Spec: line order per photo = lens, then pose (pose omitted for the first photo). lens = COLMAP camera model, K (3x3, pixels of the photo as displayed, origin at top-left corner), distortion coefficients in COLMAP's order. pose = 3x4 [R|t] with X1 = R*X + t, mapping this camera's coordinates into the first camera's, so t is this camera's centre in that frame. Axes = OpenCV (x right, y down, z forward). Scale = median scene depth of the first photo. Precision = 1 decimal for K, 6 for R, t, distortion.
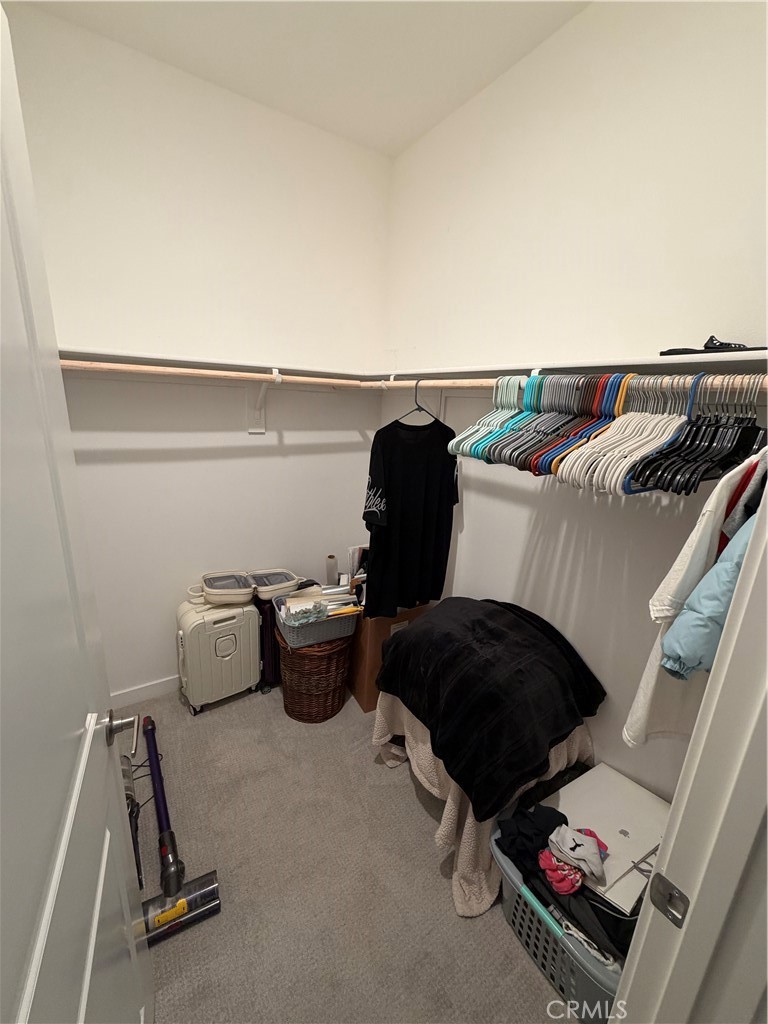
lens RADIAL K [[407.4, 0, 385.8], [0, 407.4, 509.6], [0, 0, 1]] dist [0.001282, -0.000025]
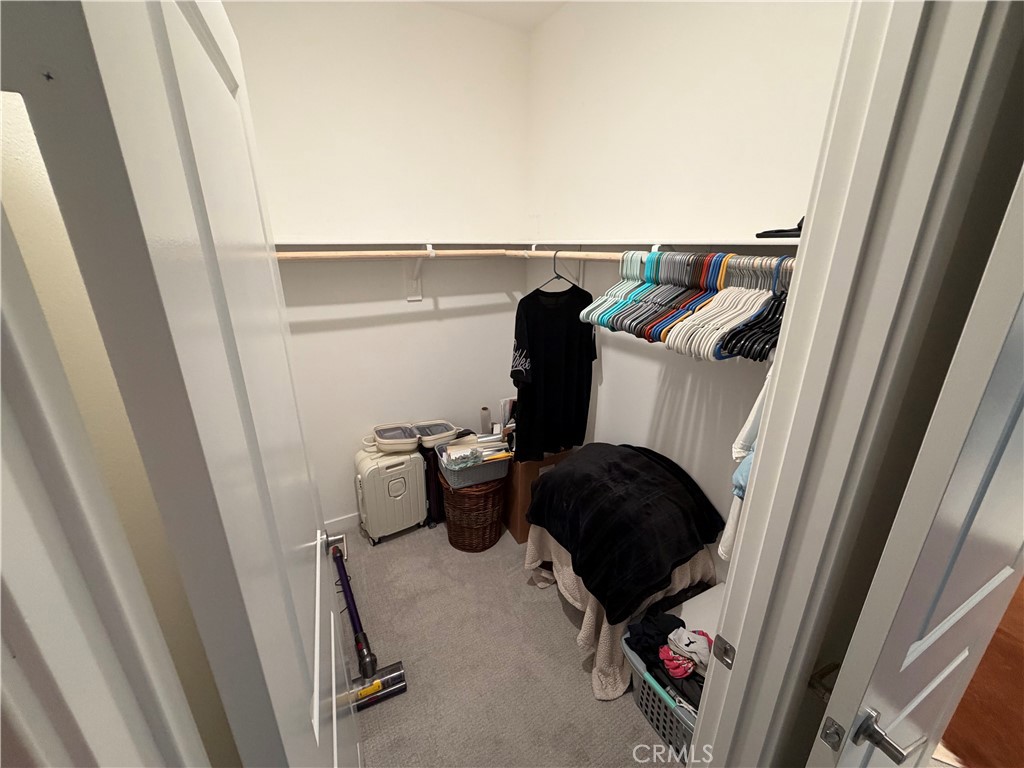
lens RADIAL K [[407.4, 0, 512.8], [0, 407.4, 382.1], [0, 0, 1]] dist [0.001282, -0.000025]
pose [[0.997433, -0.026009, -0.066721, 0.028316], [0.030163, 0.997618, 0.062033, -0.036162], [0.064949, -0.063886, 0.995841, -0.152737]]
